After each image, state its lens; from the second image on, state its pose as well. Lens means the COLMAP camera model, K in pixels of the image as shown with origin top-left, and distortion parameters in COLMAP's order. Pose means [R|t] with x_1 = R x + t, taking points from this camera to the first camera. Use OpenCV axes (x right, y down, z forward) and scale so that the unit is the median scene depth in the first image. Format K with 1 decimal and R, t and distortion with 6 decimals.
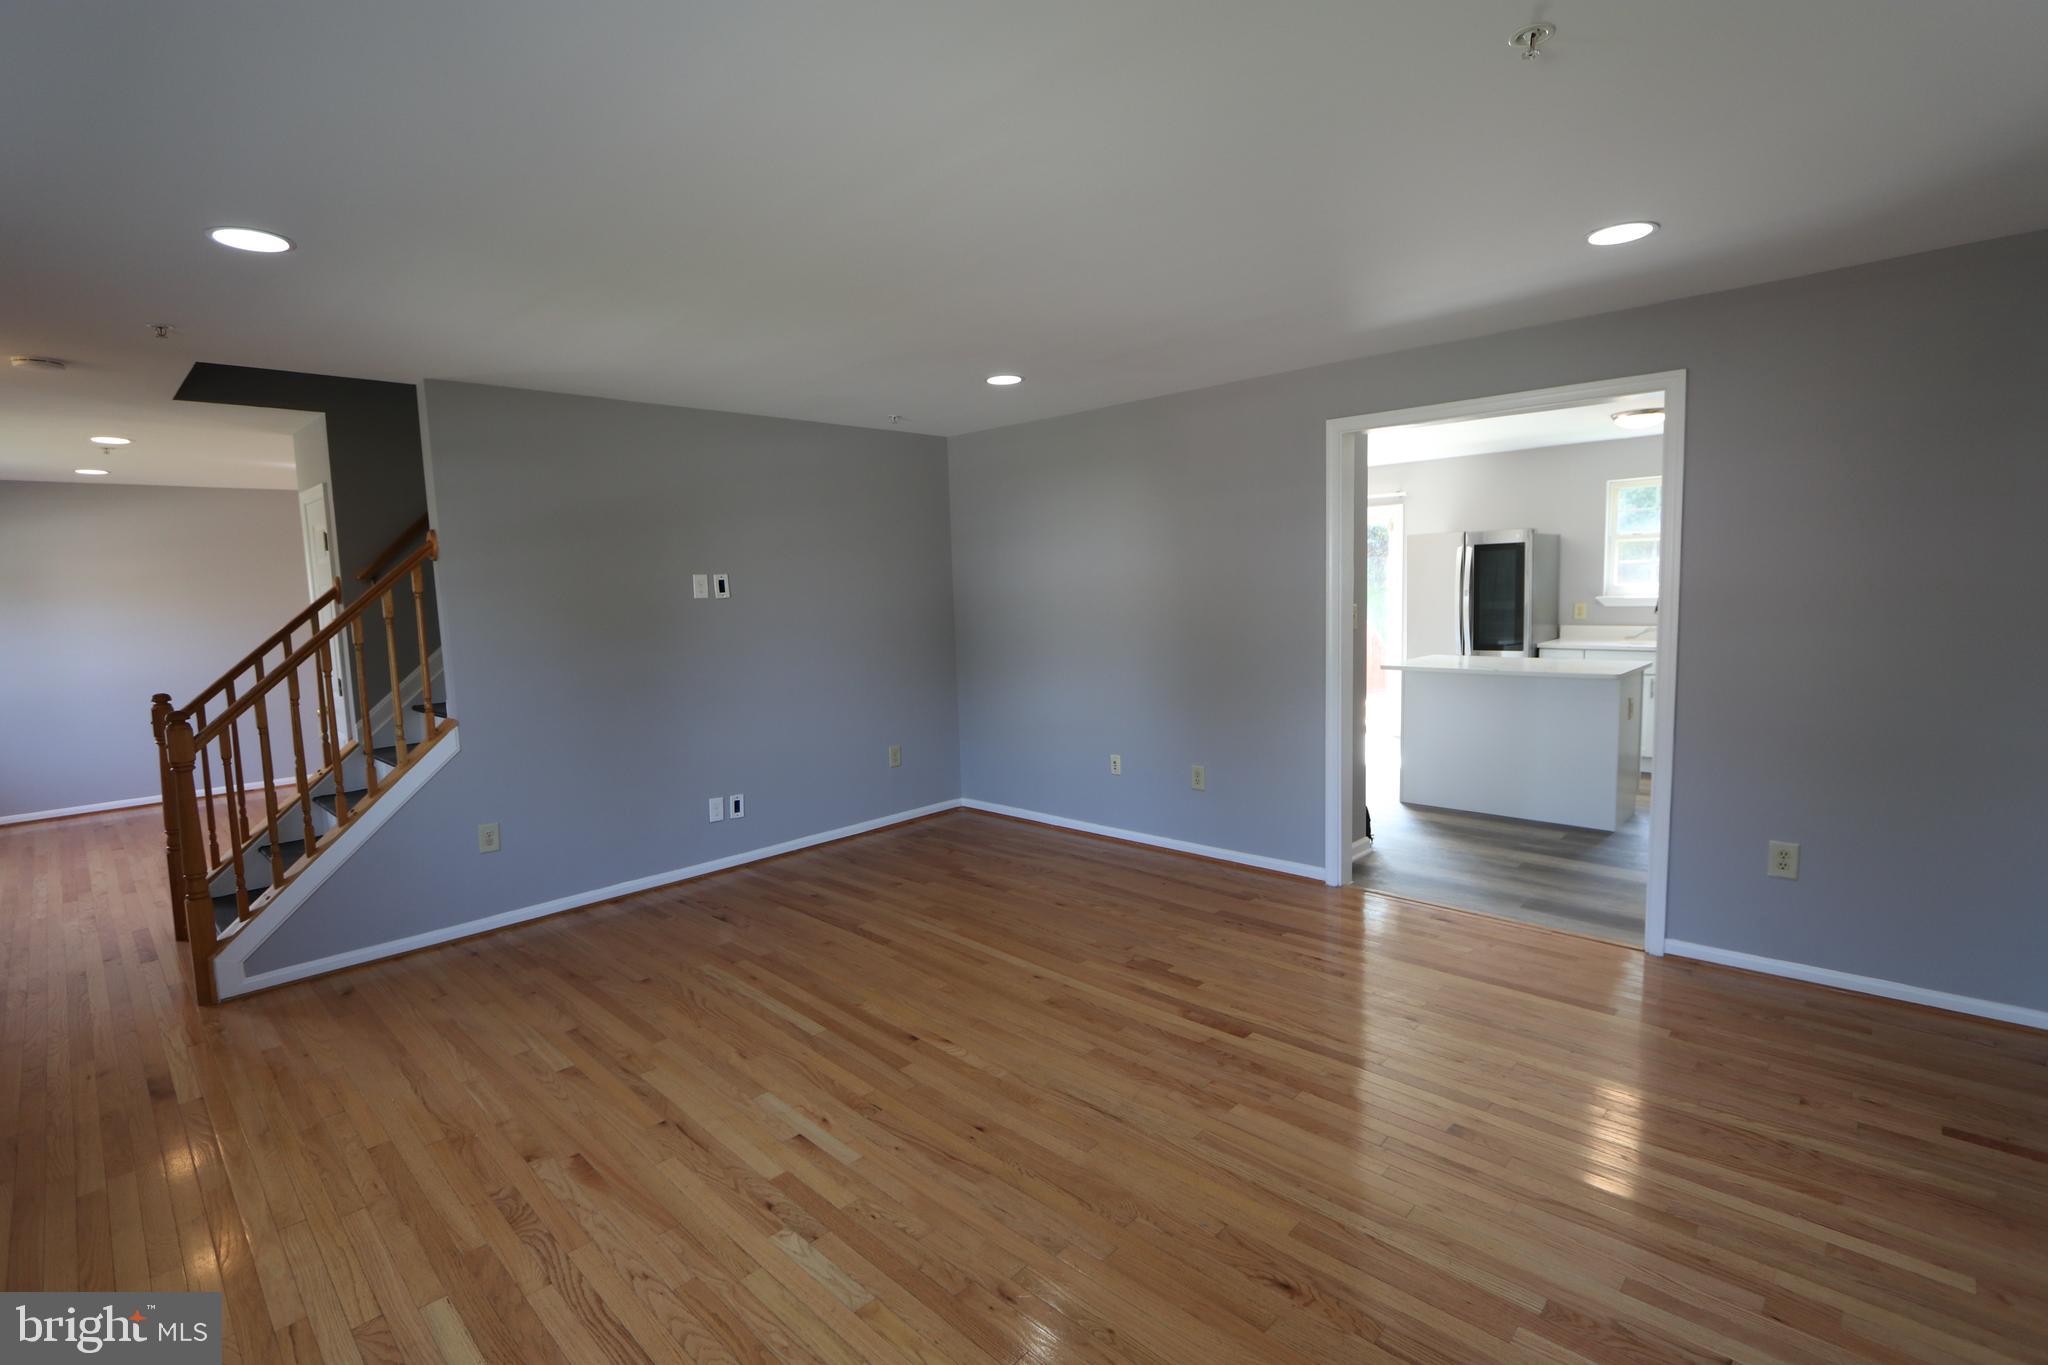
lens RADIAL K [[946.9, 0, 1024.0], [0, 946.9, 682.5], [0, 0, 1]] dist [-0.013819, -0.000186]
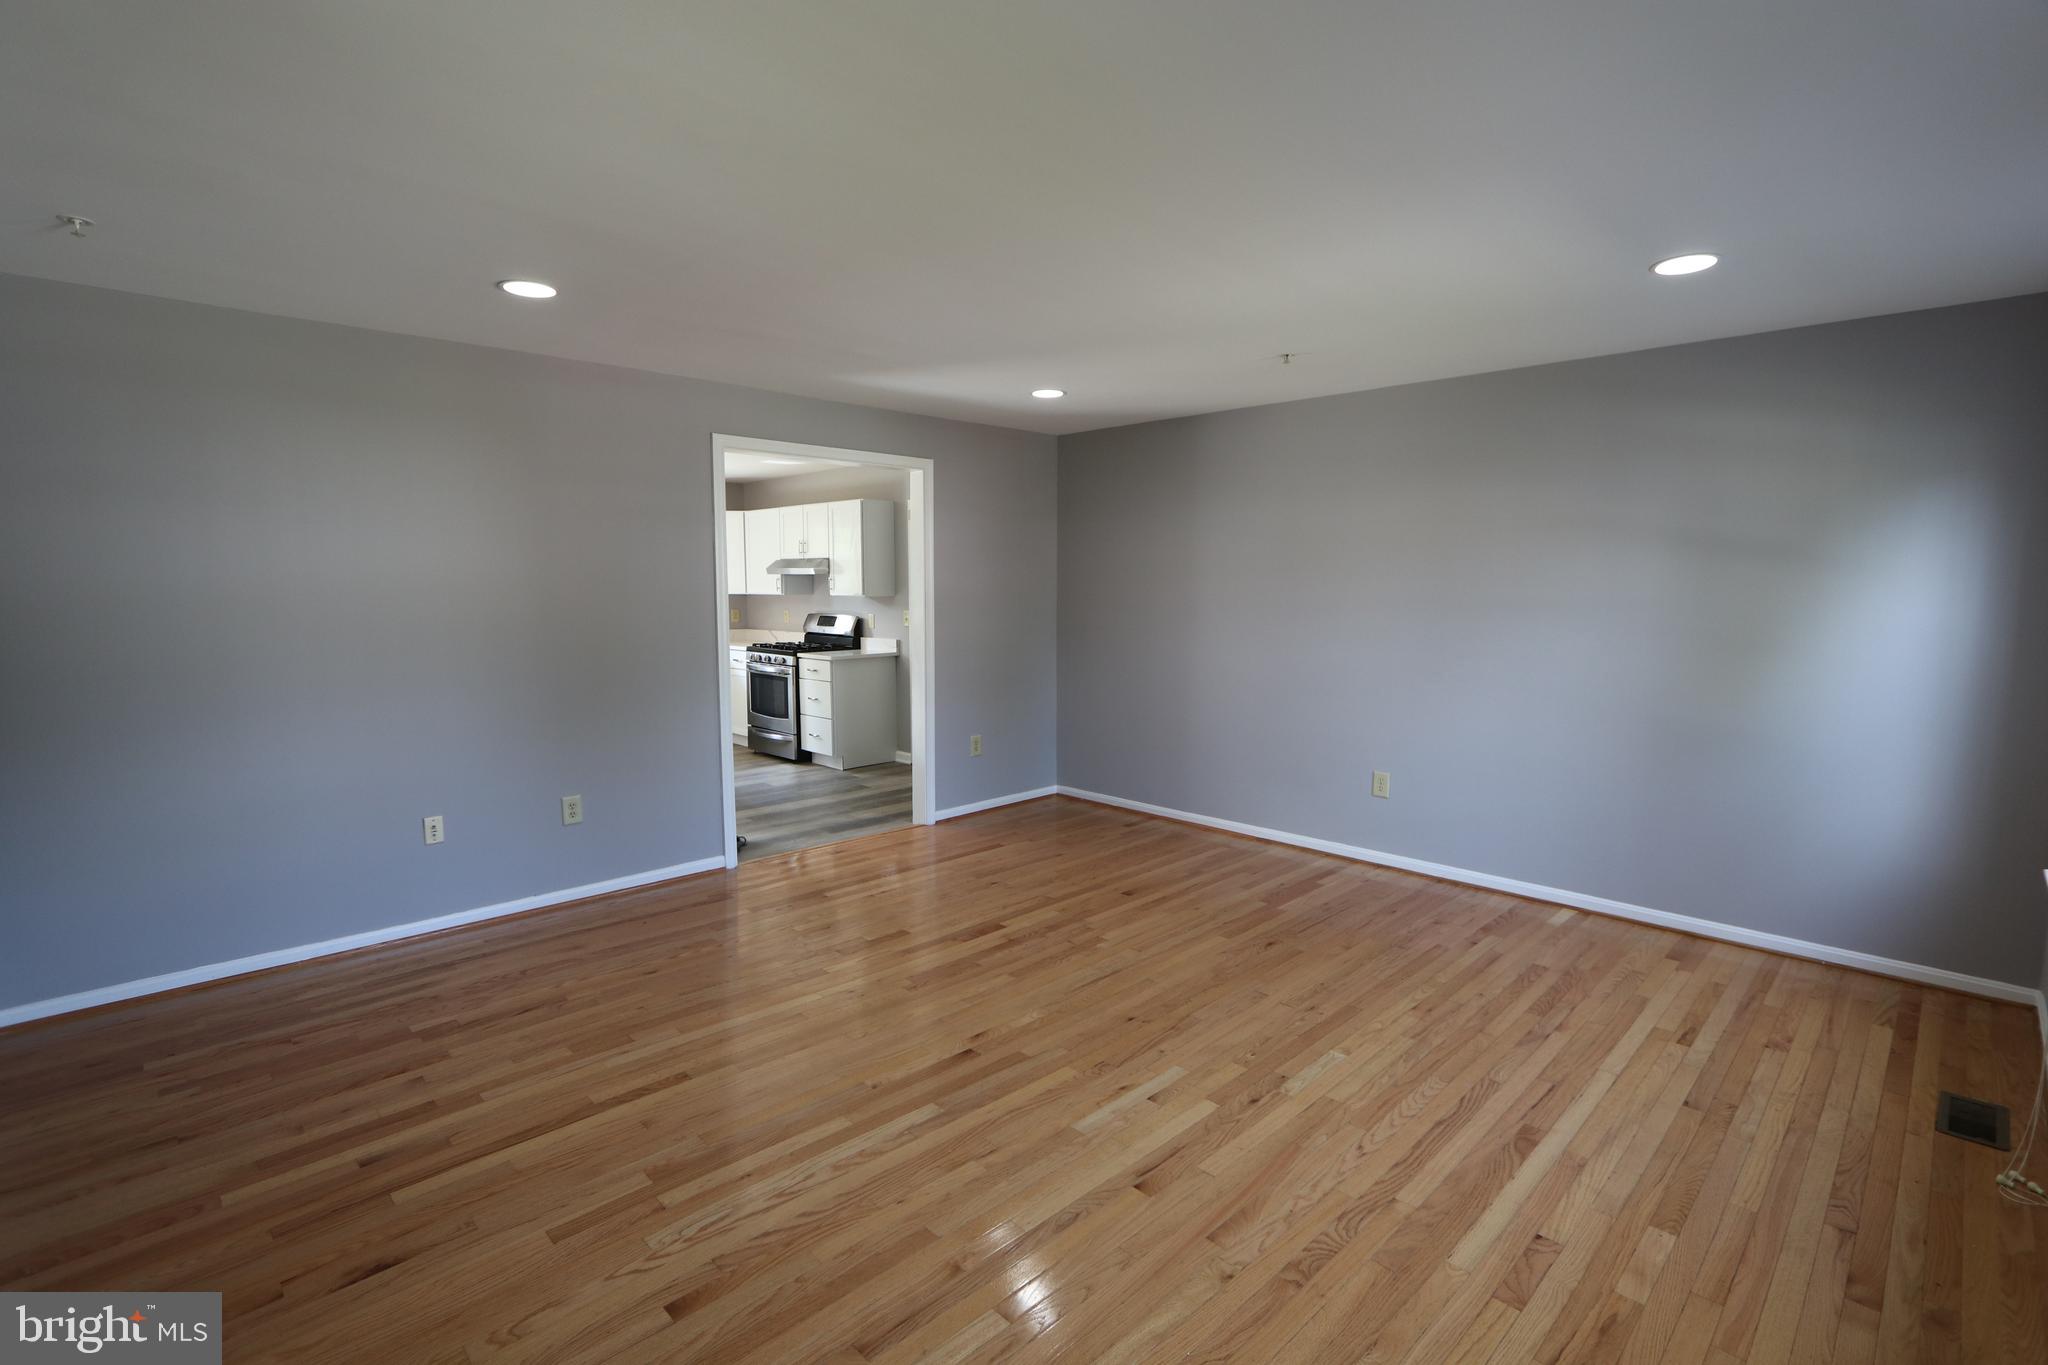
lens RADIAL K [[946.9, 0, 1024.0], [0, 946.9, 682.5], [0, 0, 1]] dist [-0.013819, -0.000186]
pose [[0.021365, -0.070094, 0.997312, -1.069412], [0.104302, 0.992252, 0.067504, -0.047256], [-0.994316, 0.102579, 0.028510, 0.916113]]
